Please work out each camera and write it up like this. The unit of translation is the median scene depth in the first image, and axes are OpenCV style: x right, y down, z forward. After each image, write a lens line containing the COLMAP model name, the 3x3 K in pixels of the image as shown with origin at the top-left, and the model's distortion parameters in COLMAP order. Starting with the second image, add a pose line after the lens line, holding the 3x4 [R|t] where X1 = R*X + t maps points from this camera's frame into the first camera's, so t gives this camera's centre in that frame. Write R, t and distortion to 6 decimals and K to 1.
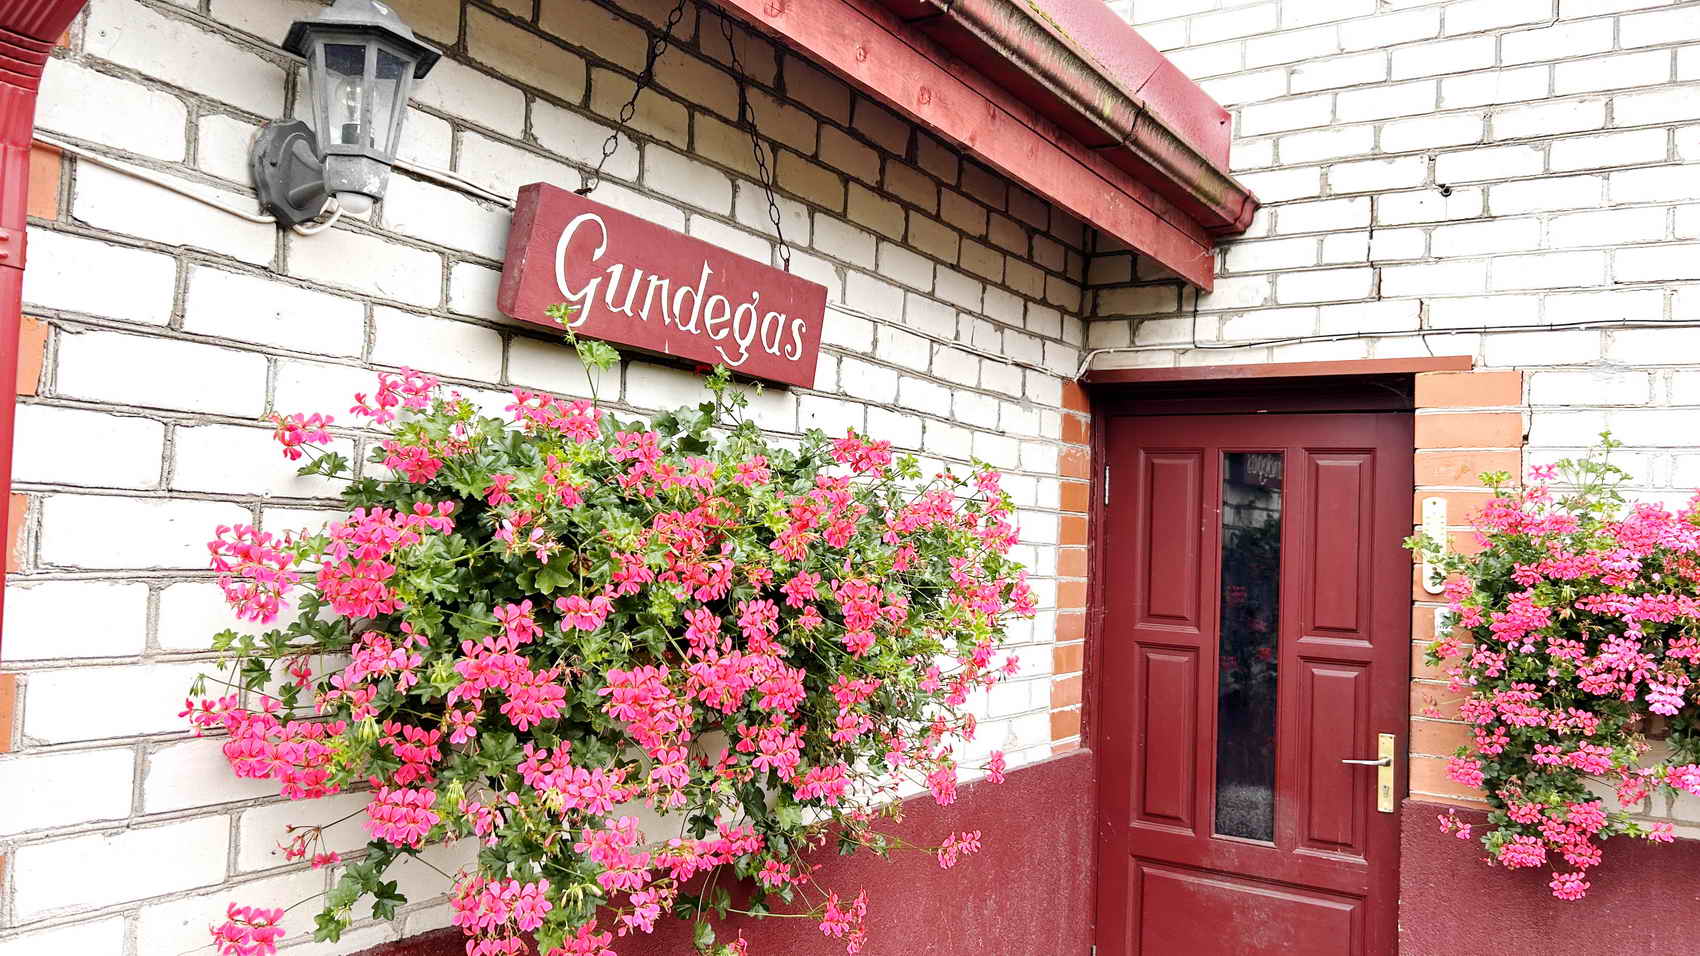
lens RADIAL K [[1297.0, 0, 844.3], [0, 1297.0, 483.5], [0, 0, 1]] dist [0.025754, 0.002974]
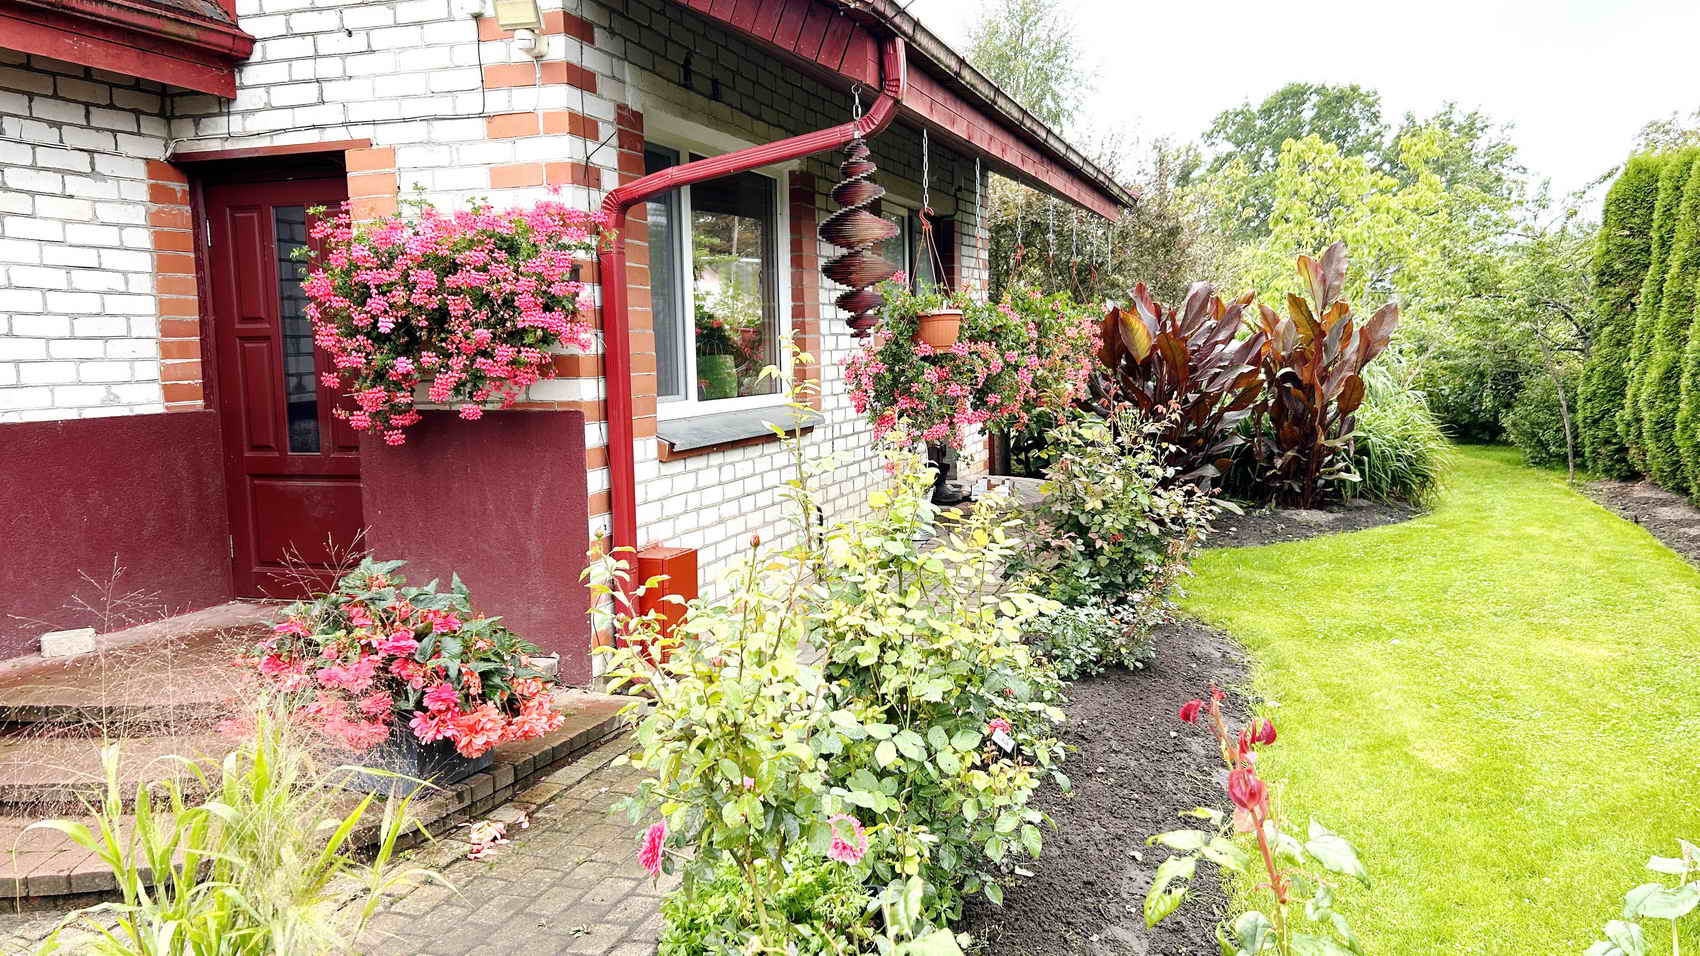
lens RADIAL K [[1297.0, 0, 855.9], [0, 1297.0, 466.4], [0, 0, 1]] dist [0.025754, 0.002974]
pose [[0.966217, -0.088411, 0.242091, 0.583576], [0.052941, 0.987375, 0.149293, 0.088729], [-0.252233, -0.131433, 0.958699, -0.715252]]
